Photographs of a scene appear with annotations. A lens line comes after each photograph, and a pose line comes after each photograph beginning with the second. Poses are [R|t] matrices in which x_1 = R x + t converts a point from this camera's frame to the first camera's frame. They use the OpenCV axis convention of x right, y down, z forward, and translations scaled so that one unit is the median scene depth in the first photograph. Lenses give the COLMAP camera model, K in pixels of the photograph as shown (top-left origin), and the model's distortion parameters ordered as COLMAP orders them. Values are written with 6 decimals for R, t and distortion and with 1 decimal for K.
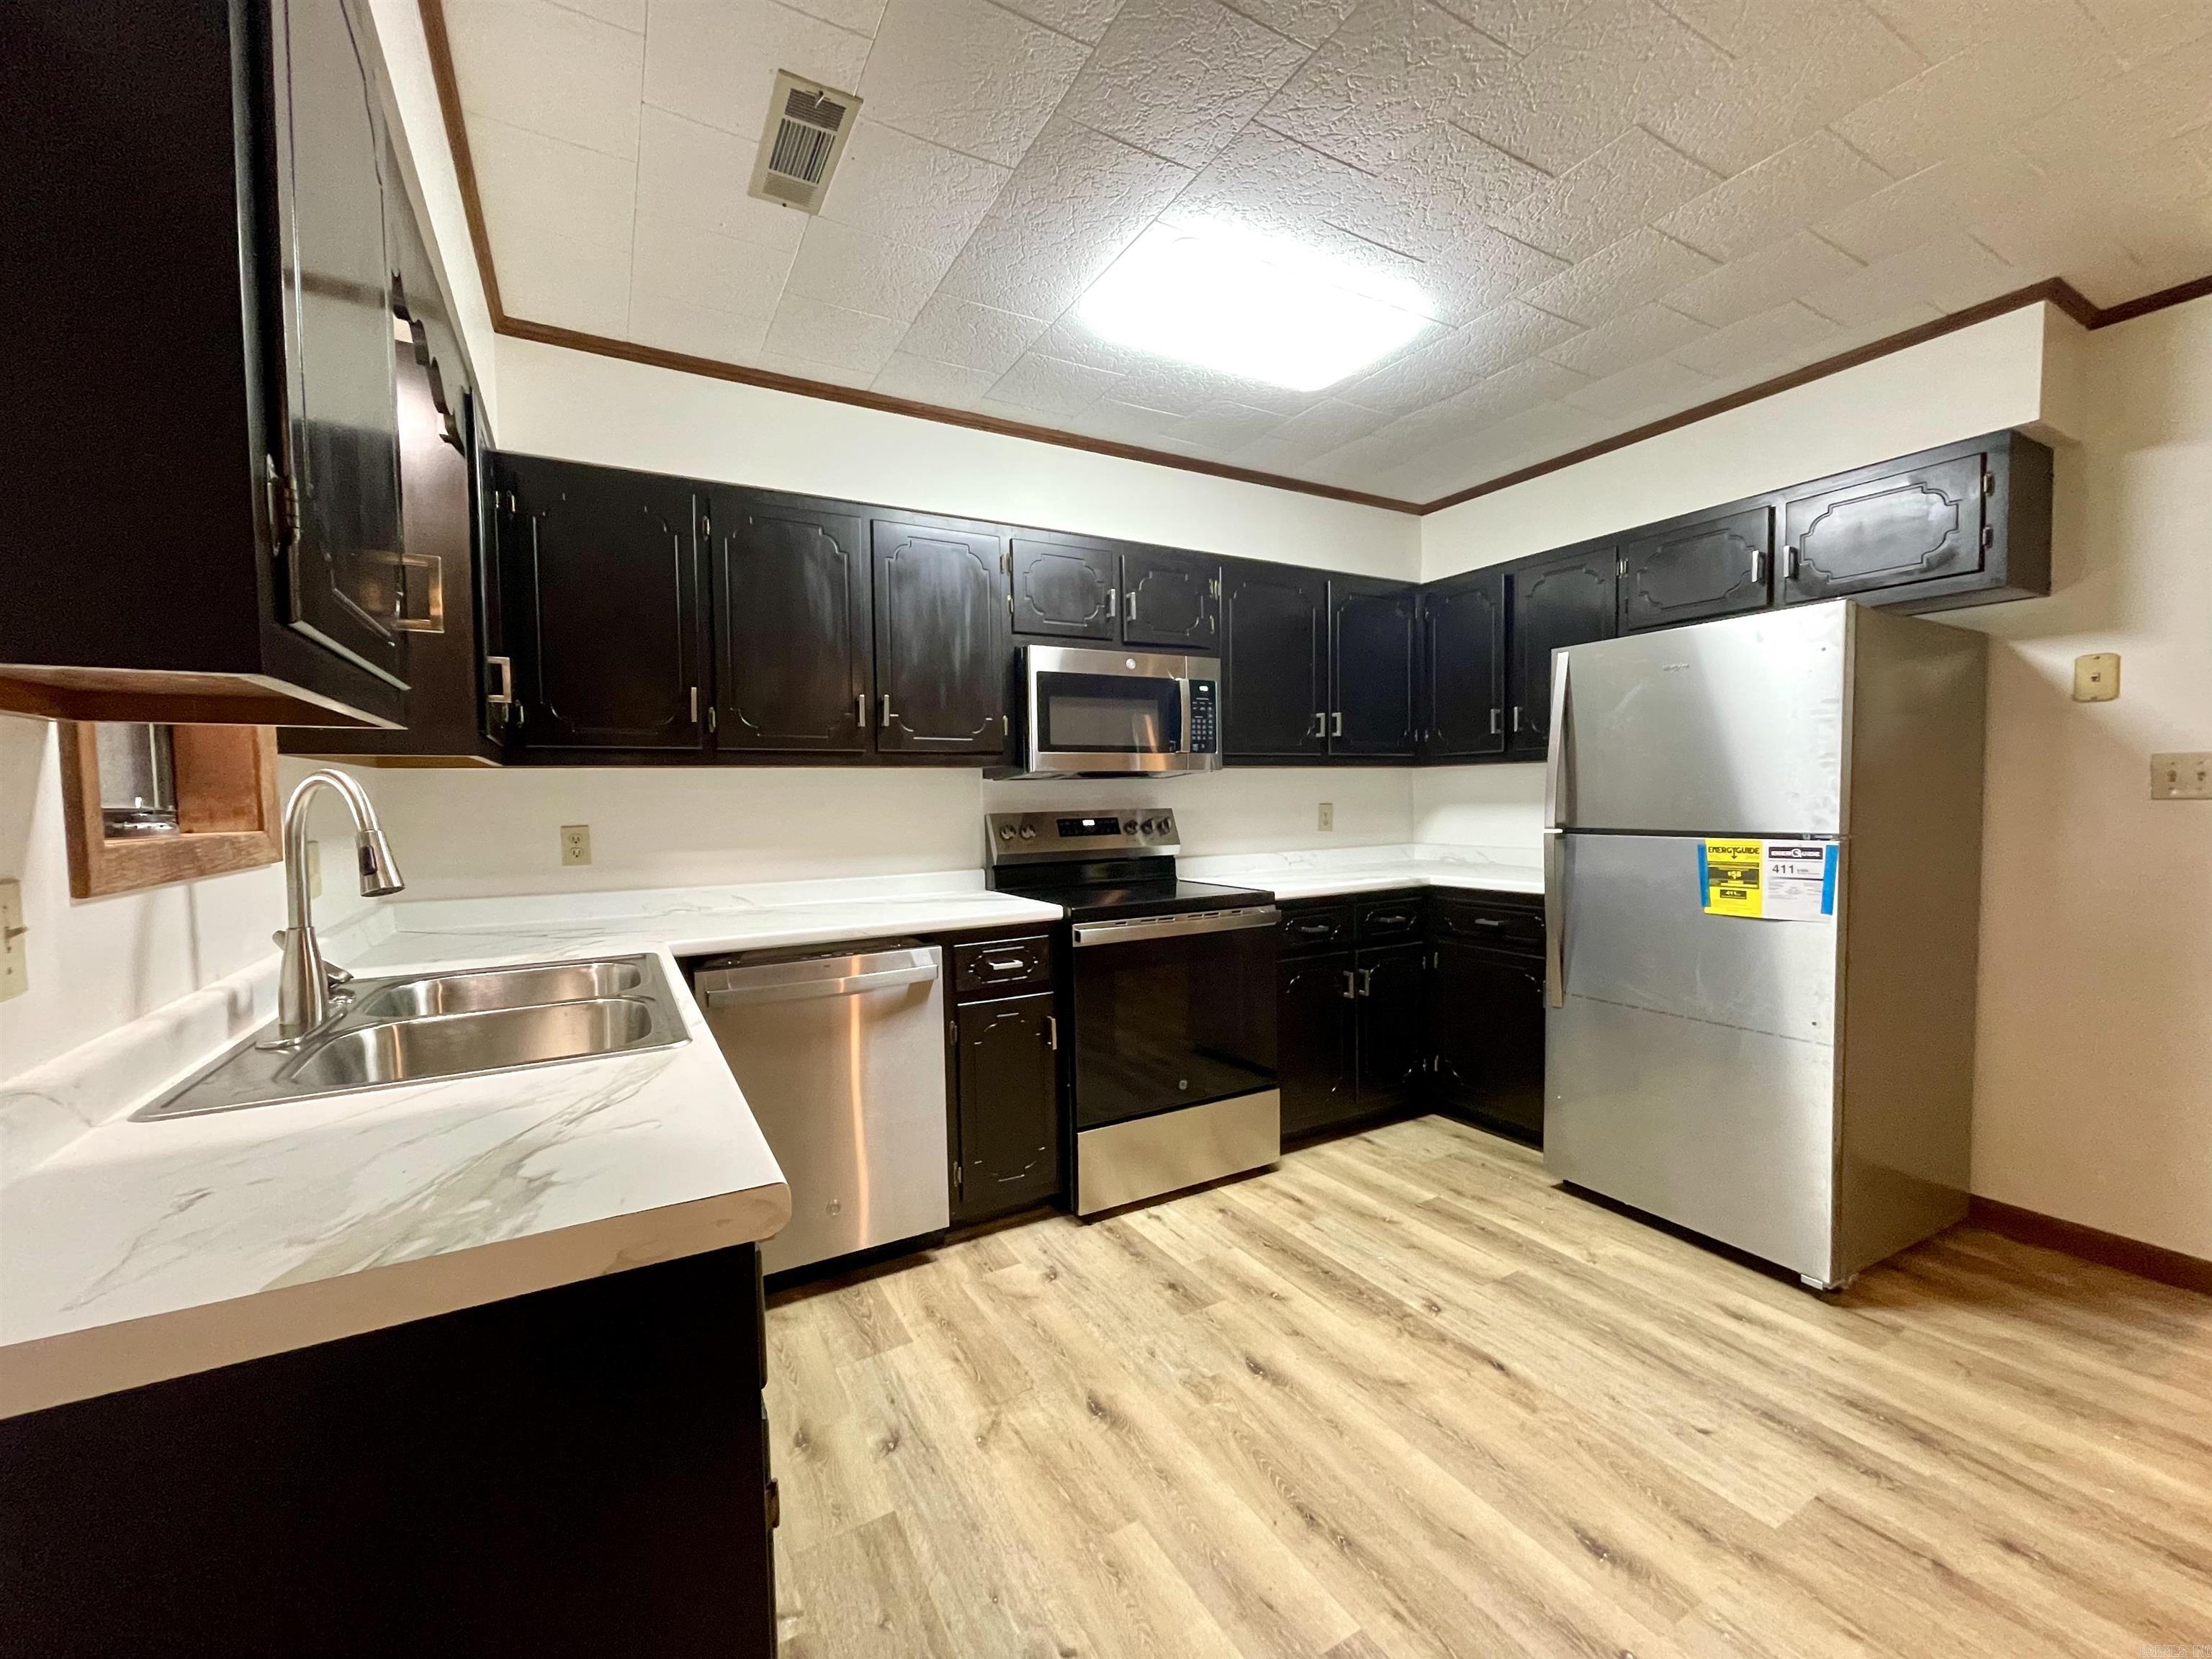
lens RADIAL K [[892.9, 0, 1095.9], [0, 892.9, 833.8], [0, 0, 1]] dist [-0.003135, 0.000582]
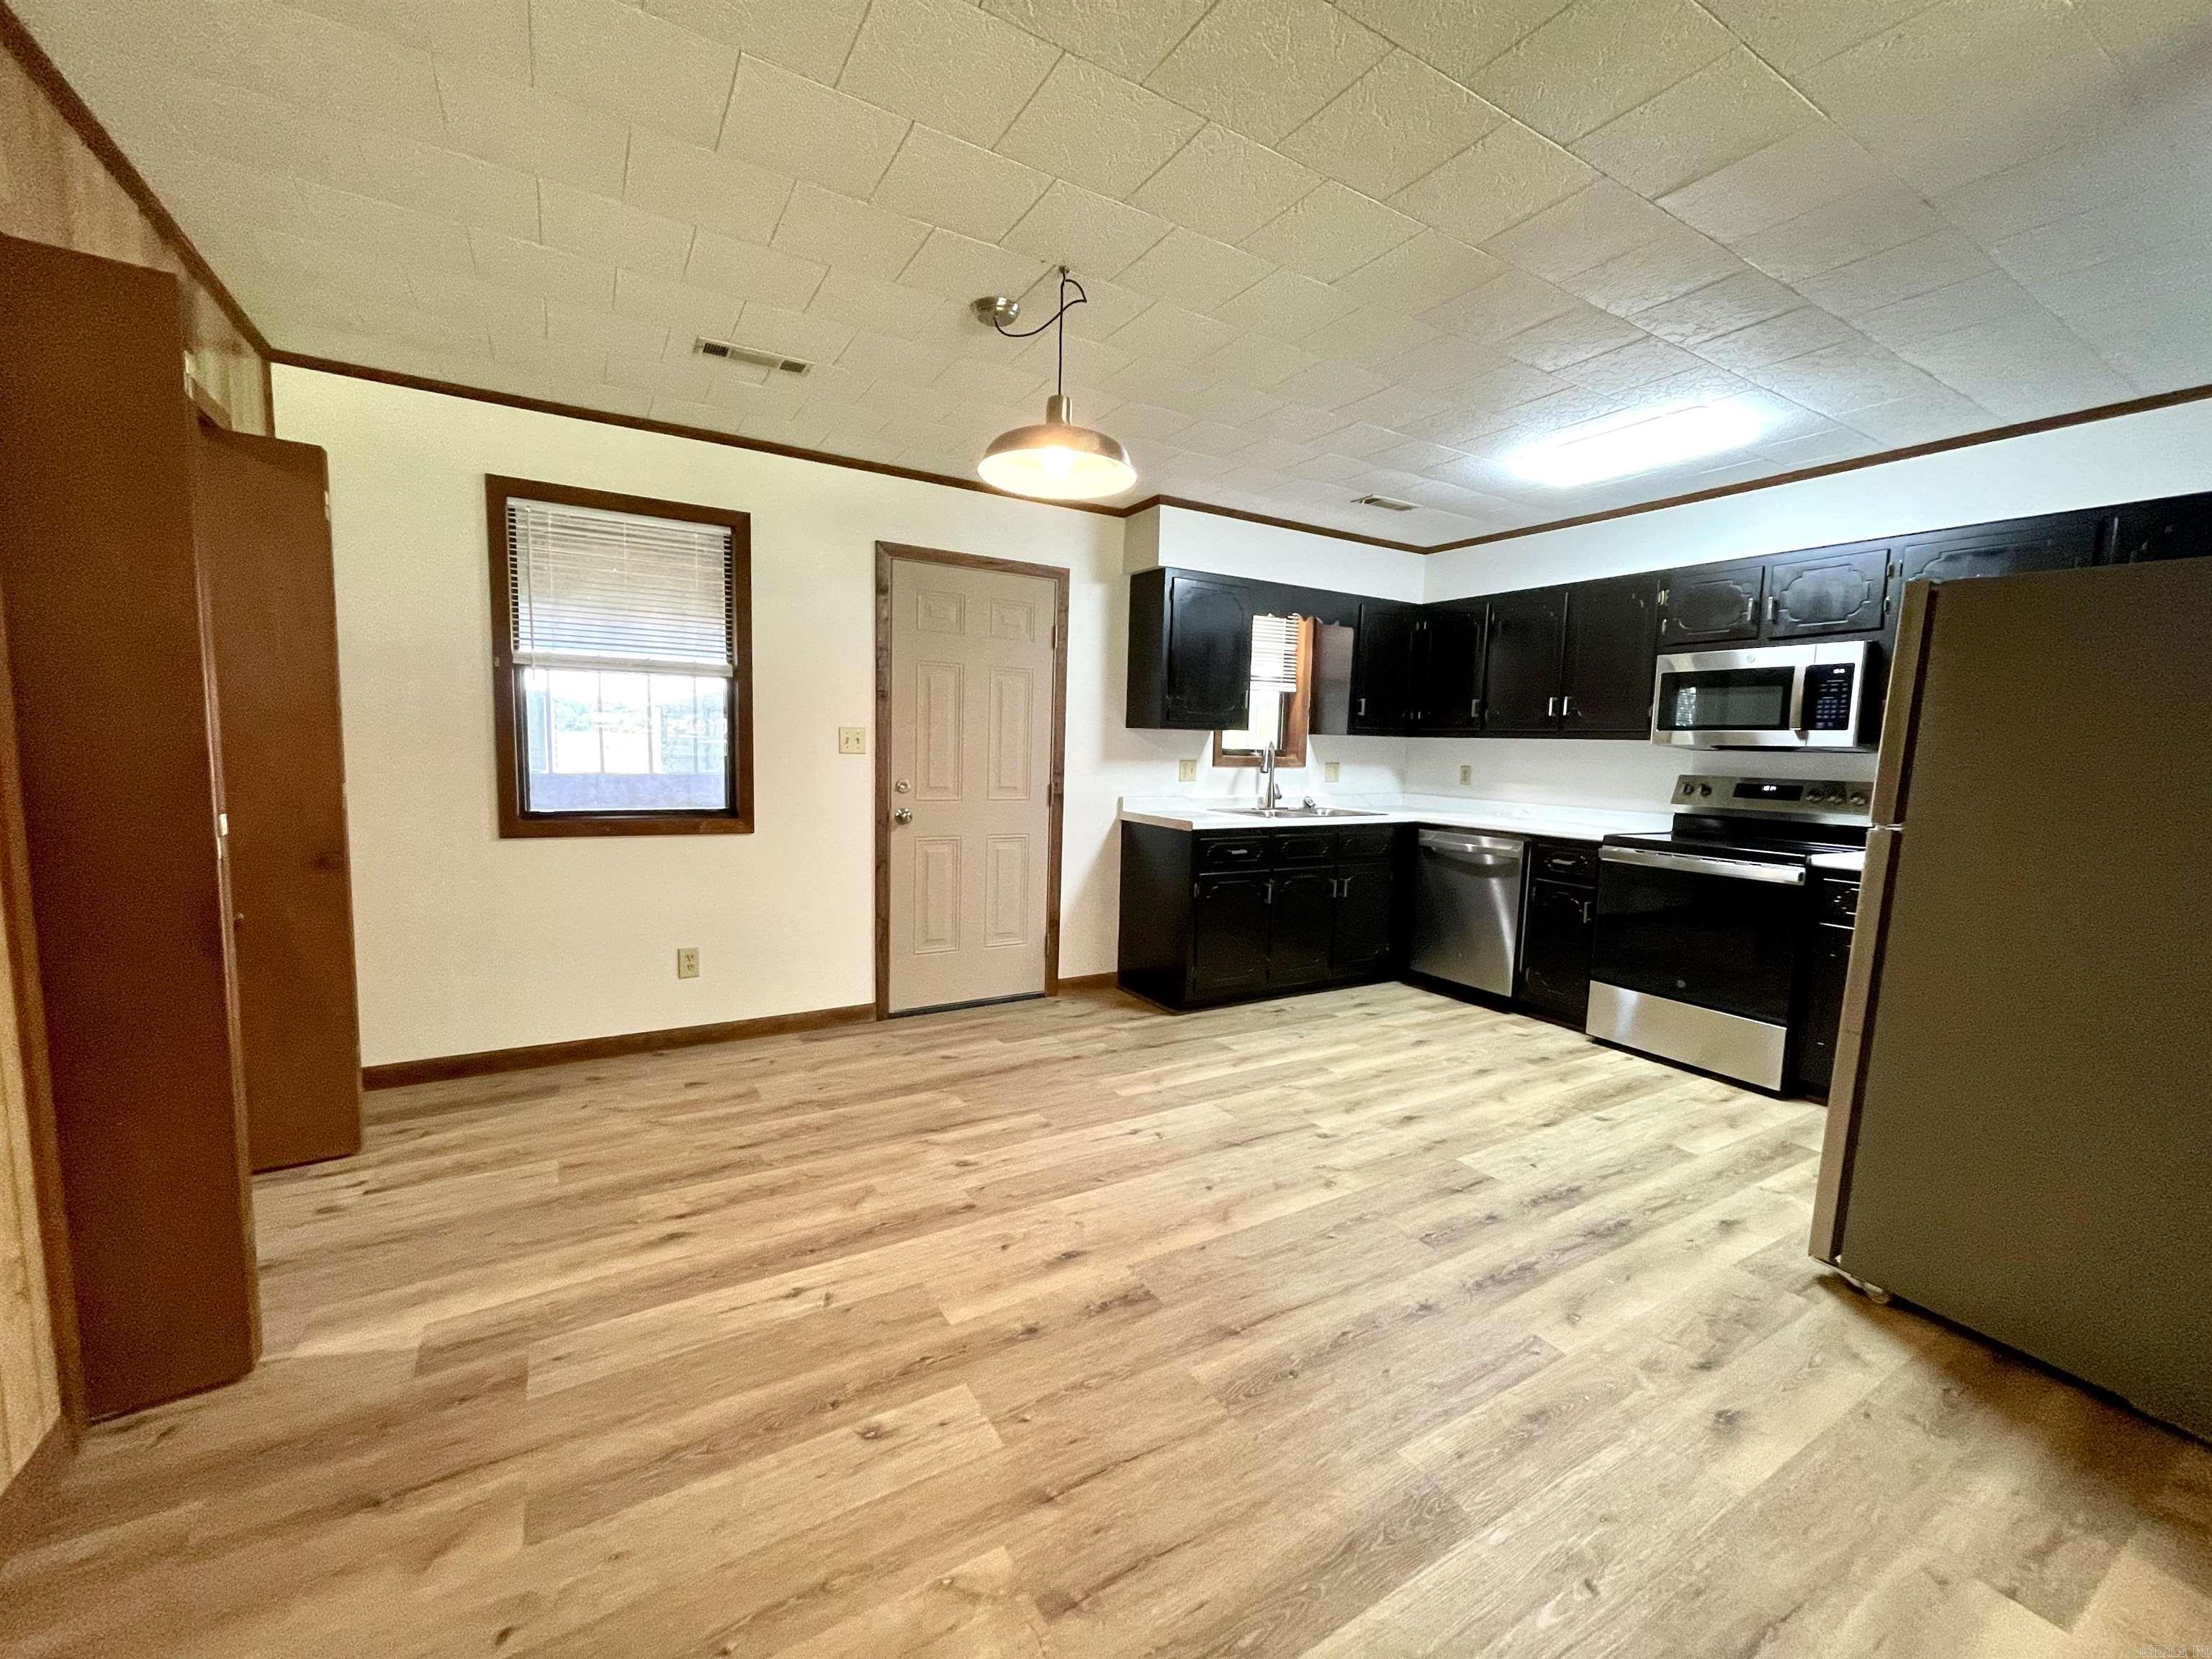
lens RADIAL K [[892.9, 0, 1096.5], [0, 892.9, 831.1], [0, 0, 1]] dist [-0.003135, 0.000582]
pose [[0.023092, 0.116201, -0.992957, 1.629343], [-0.071568, 0.990866, 0.114292, -0.038177], [0.997168, 0.068425, 0.031197, 0.093697]]
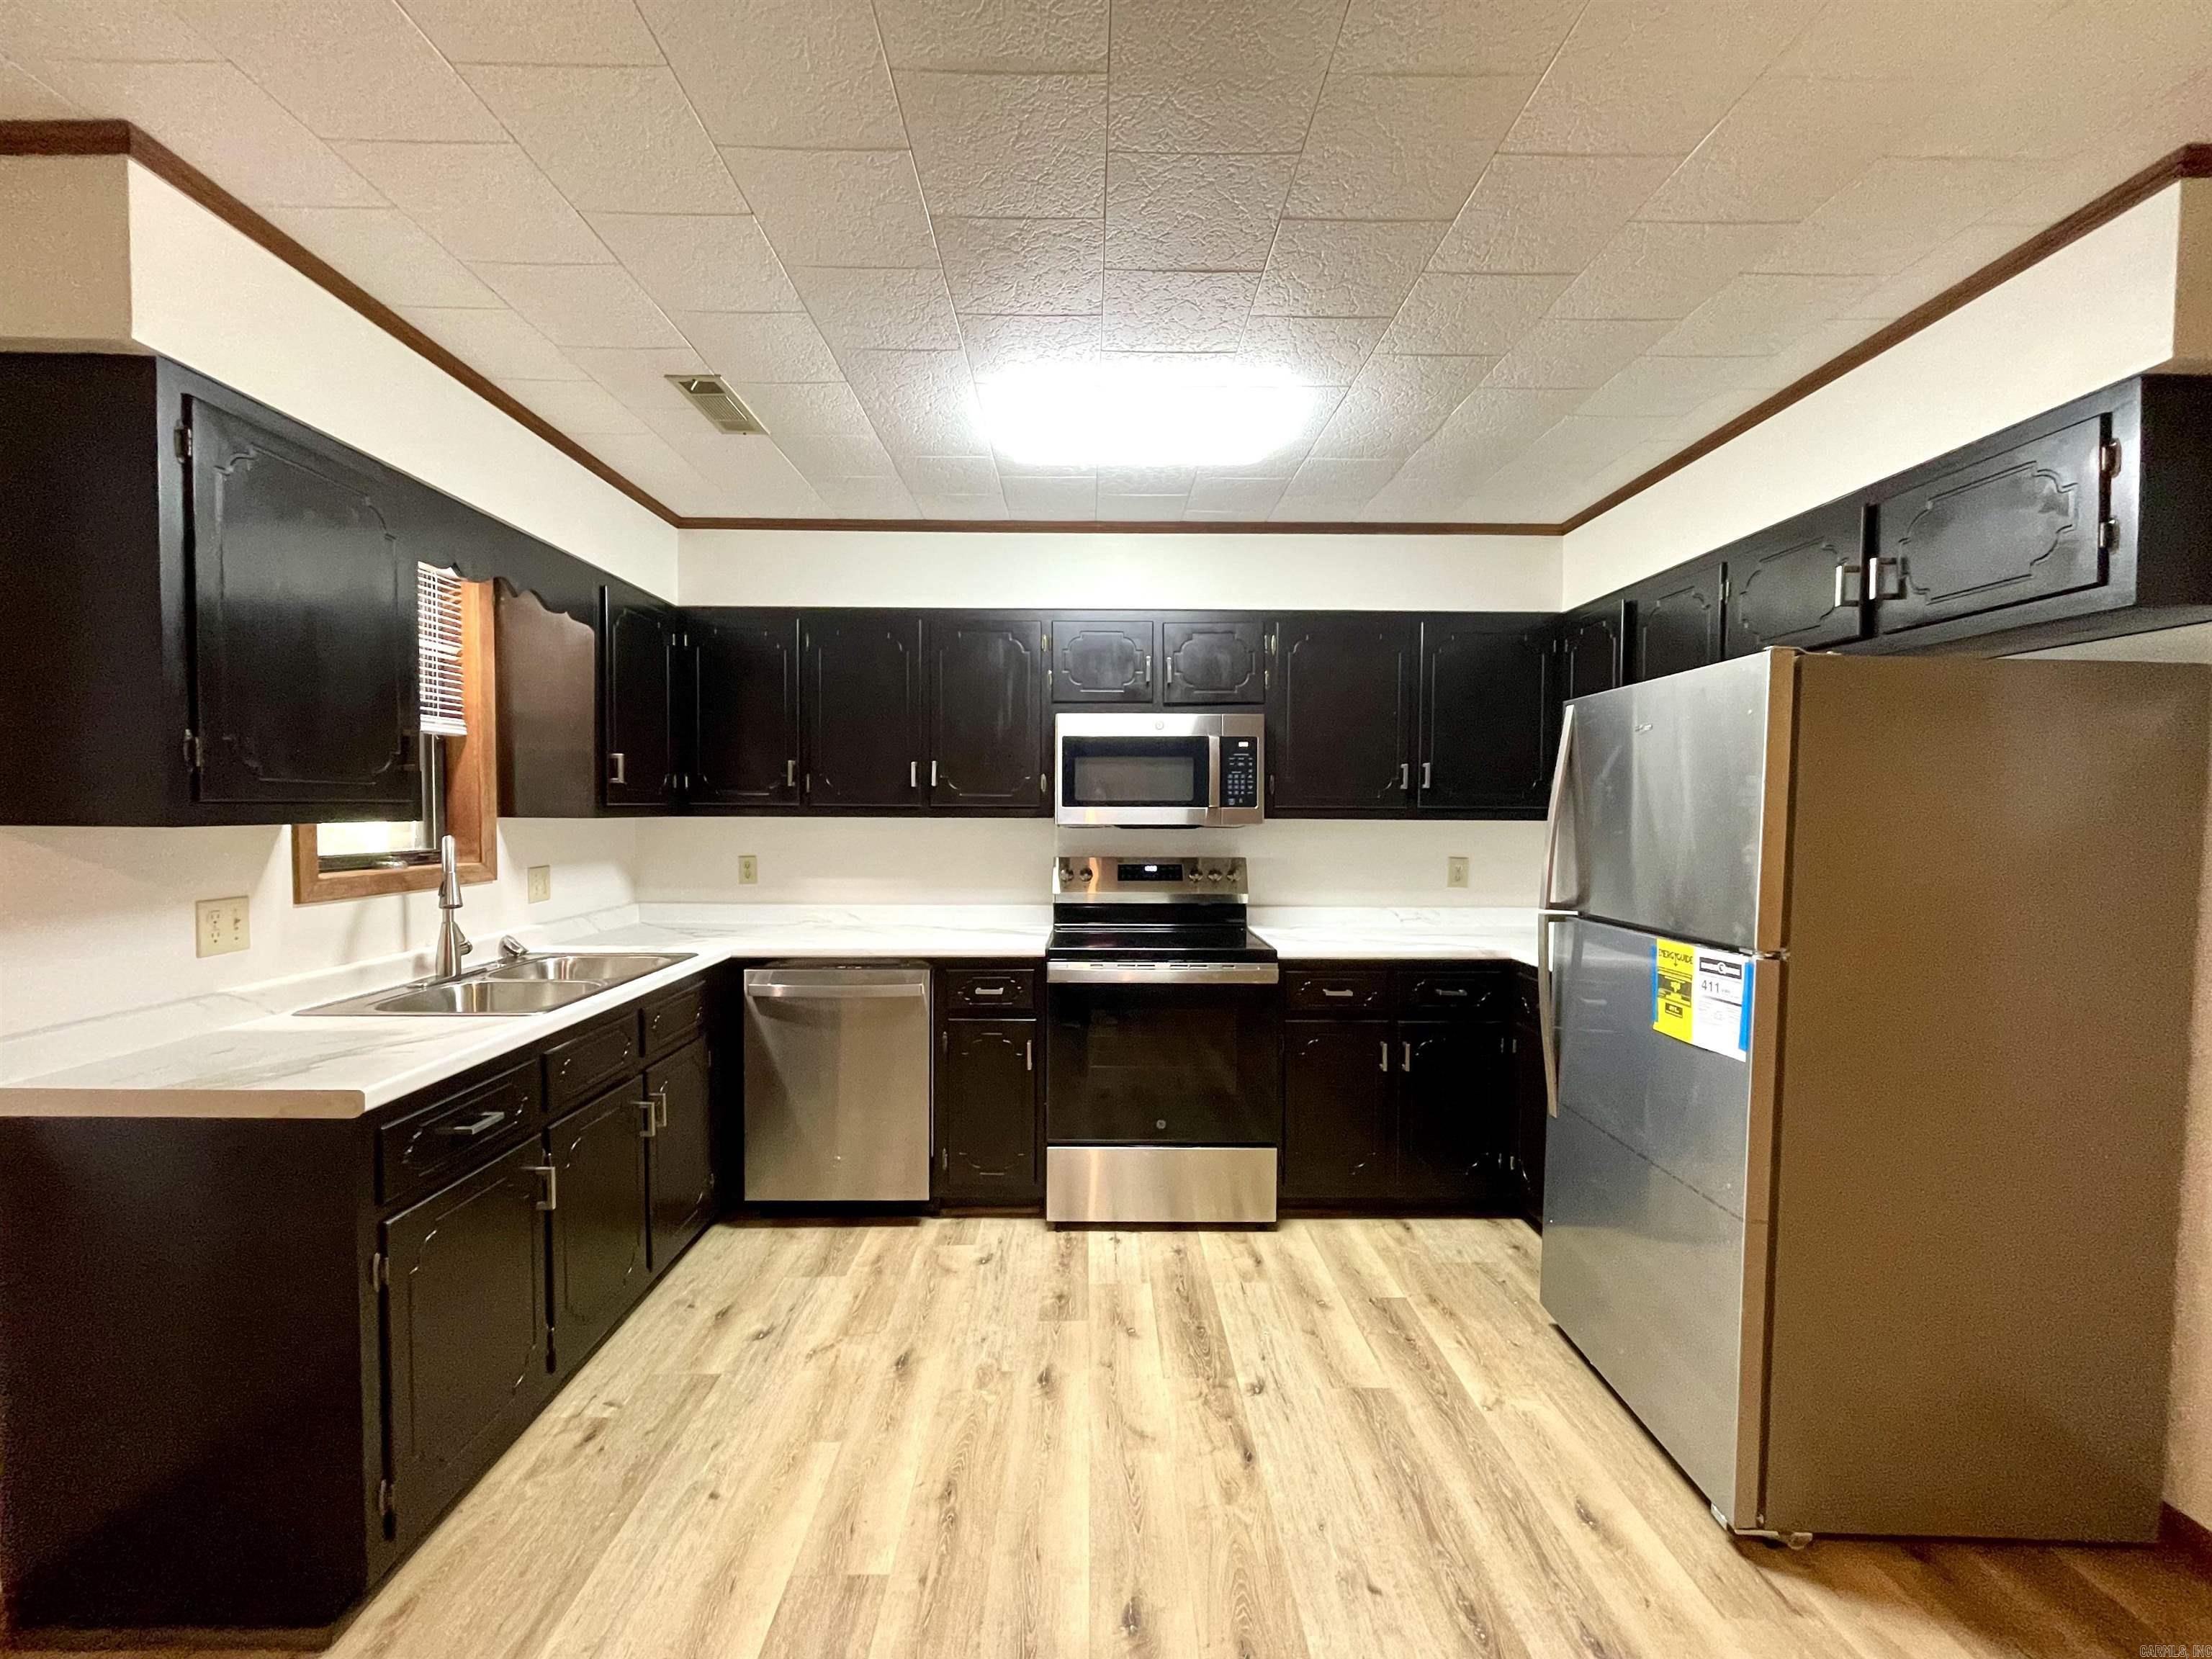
lens RADIAL K [[892.9, 0, 1095.0], [0, 892.9, 833.5], [0, 0, 1]] dist [-0.003135, 0.000582]
pose [[0.875897, 0.034052, -0.481296, 0.629748], [-0.040632, 0.999169, -0.003253, -0.068091], [0.480785, 0.022405, 0.876552, 0.031156]]
